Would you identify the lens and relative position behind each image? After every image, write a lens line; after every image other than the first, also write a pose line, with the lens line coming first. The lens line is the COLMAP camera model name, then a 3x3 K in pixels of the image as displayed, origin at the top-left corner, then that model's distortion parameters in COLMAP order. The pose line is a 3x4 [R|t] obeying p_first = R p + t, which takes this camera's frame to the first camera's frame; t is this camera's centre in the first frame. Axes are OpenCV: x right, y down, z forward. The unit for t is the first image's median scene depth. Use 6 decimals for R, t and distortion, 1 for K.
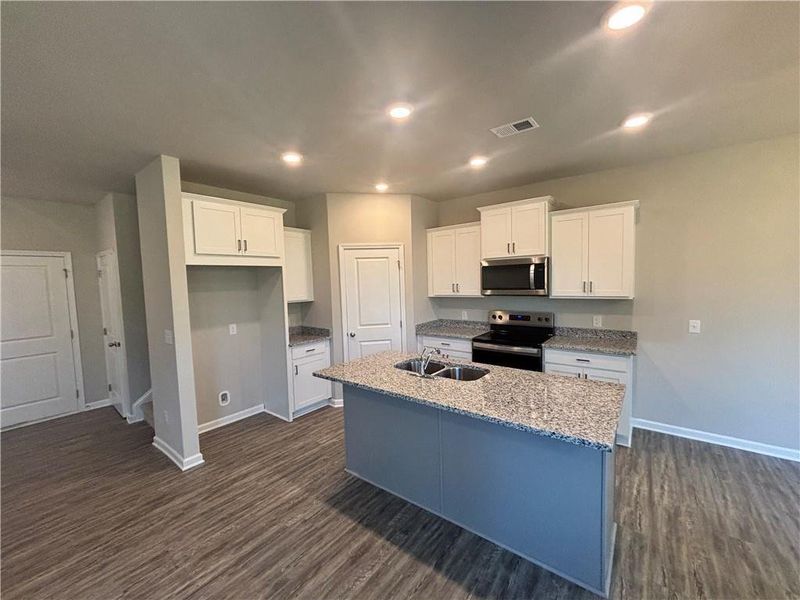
lens RADIAL K [[323.7, 0, 400.9], [0, 323.7, 296.3], [0, 0, 1]] dist [0.002650, -0.000149]
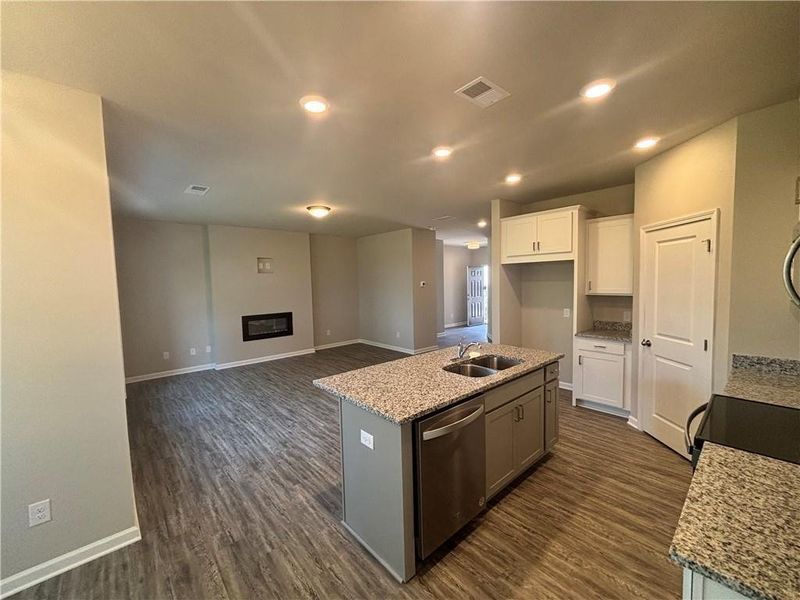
lens RADIAL K [[323.7, 0, 400.3], [0, 323.7, 299.7], [0, 0, 1]] dist [0.002650, -0.000149]
pose [[-0.190083, 0.087793, -0.977835, 0.774359], [-0.024479, 0.995260, 0.094116, -0.046504], [0.981463, 0.041826, -0.187033, 0.618654]]
